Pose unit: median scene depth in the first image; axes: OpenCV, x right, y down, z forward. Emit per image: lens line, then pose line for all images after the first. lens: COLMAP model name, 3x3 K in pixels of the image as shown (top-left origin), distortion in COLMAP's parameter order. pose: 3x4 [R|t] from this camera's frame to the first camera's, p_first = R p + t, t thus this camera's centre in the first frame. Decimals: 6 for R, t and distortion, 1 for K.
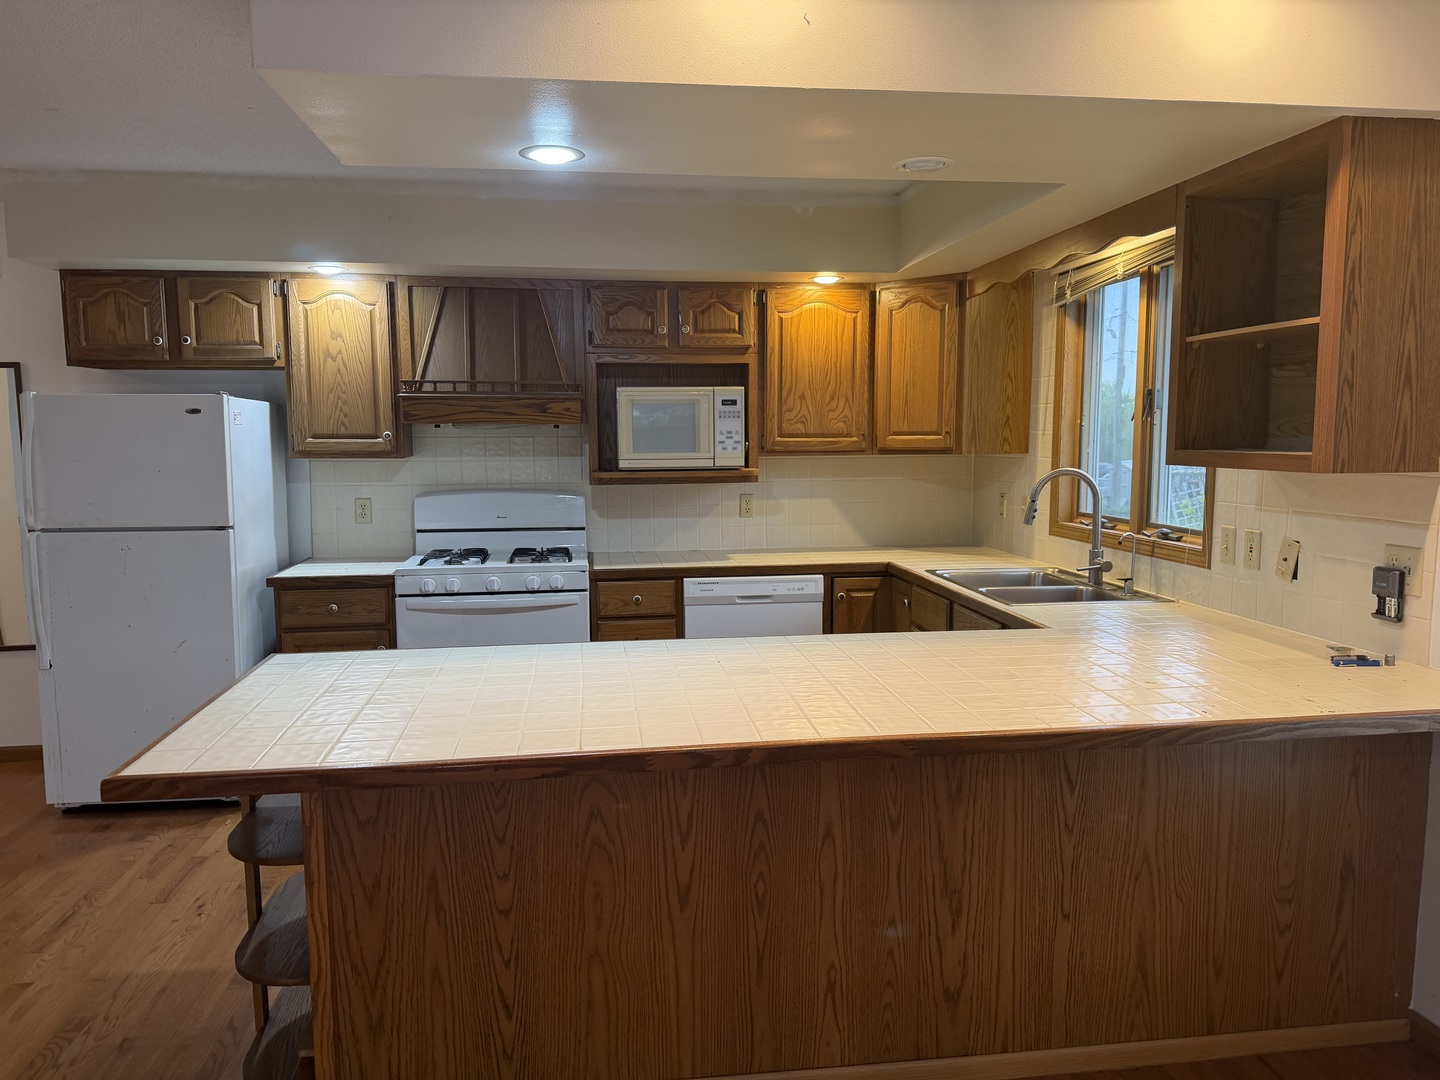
lens RADIAL K [[1005.3, 0, 723.0], [0, 1005.3, 546.0], [0, 0, 1]] dist [0.060482, -0.058480]
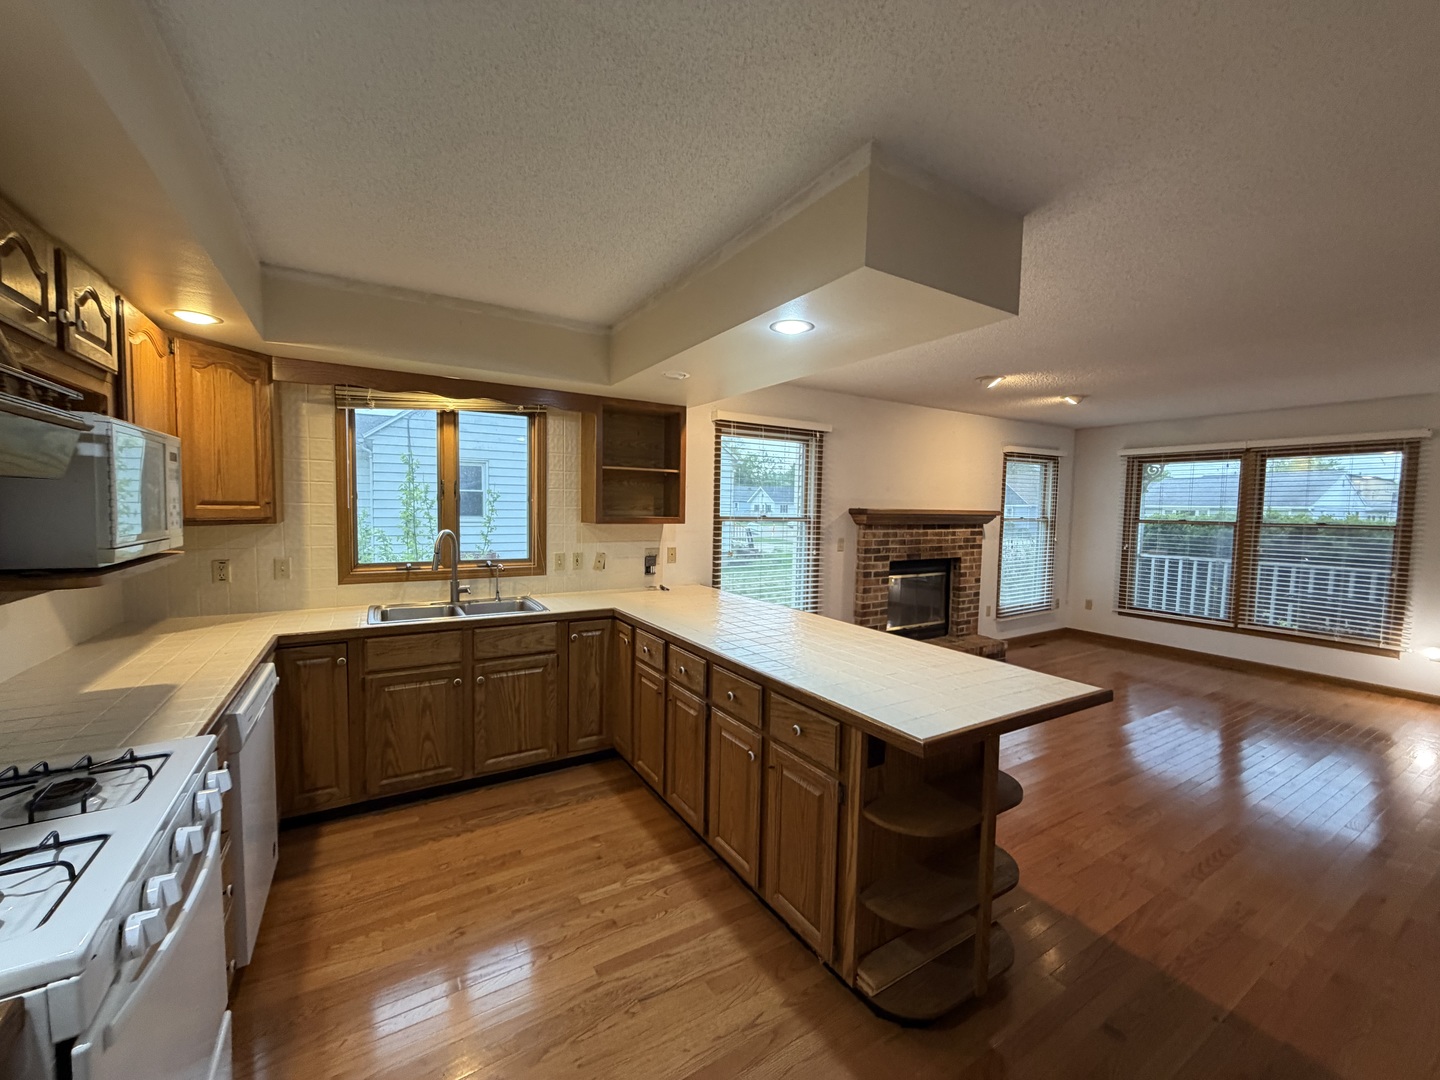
lens RADIAL K [[573.4, 0, 716.5], [0, 573.4, 540.8], [0, 0, 1]] dist [0.000625, -0.000459]
pose [[-0.396463, -0.054084, 0.916456, -0.538053], [0.087008, 0.991556, 0.096156, -0.095919], [-0.913918, 0.117861, -0.388410, 0.860434]]
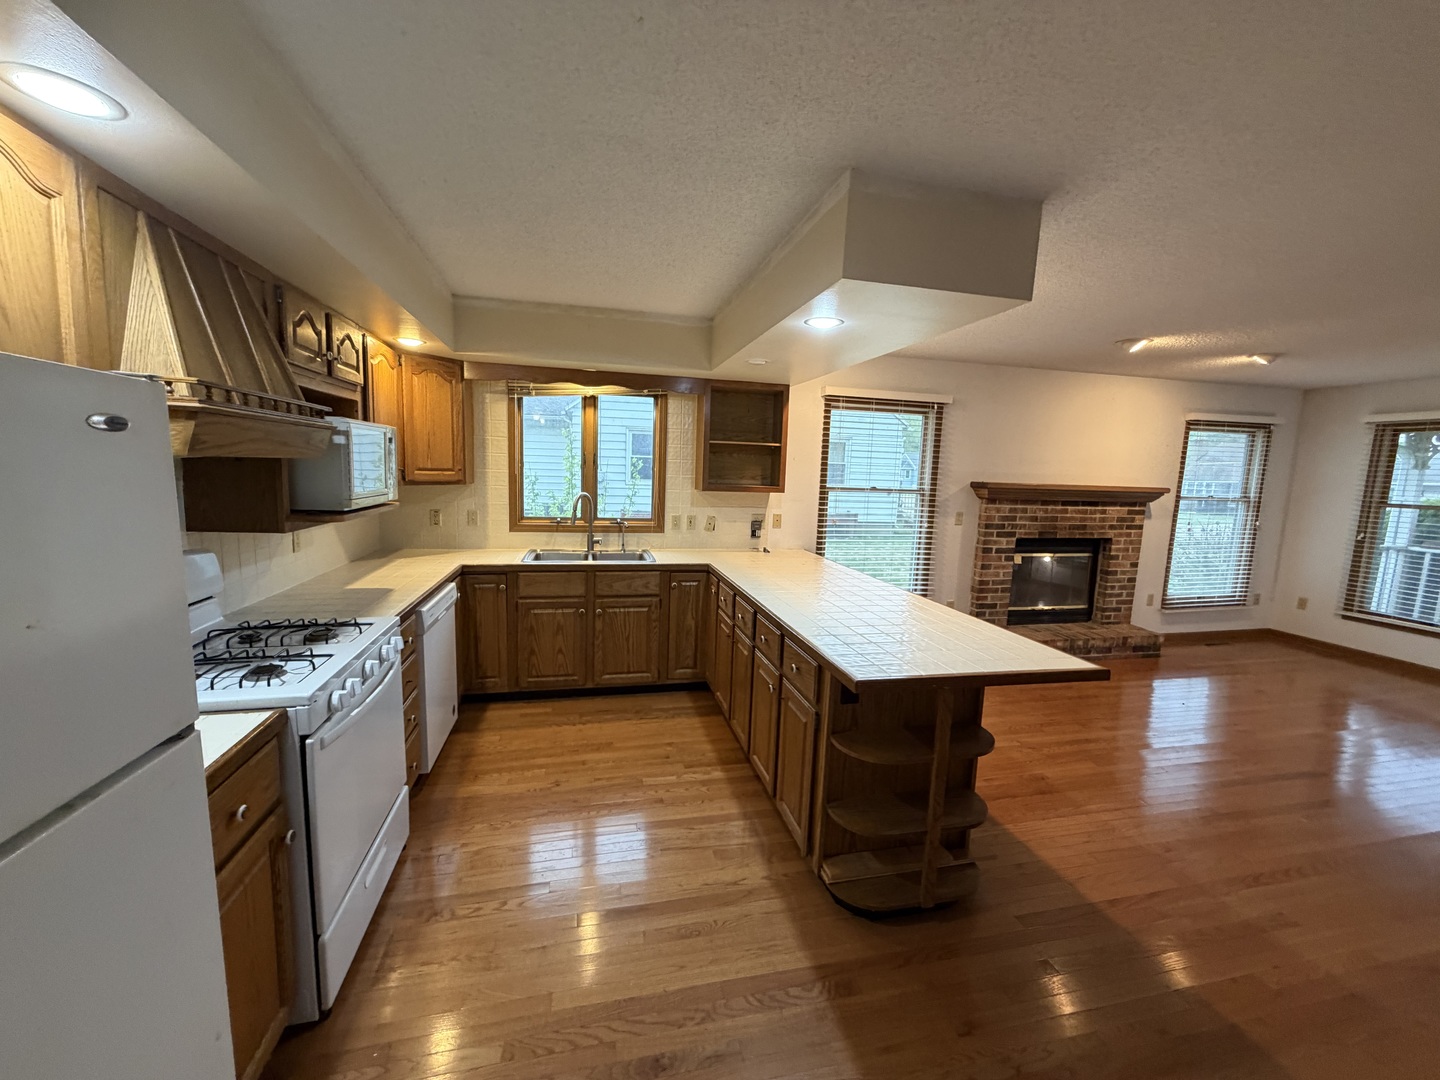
lens RADIAL K [[573.4, 0, 716.1], [0, 573.4, 540.6], [0, 0, 1]] dist [0.000625, -0.000459]
pose [[-0.090588, -0.121030, 0.988507, -0.670923], [0.076582, 0.988802, 0.128084, -0.094667], [-0.992940, 0.087305, -0.080305, 0.754879]]
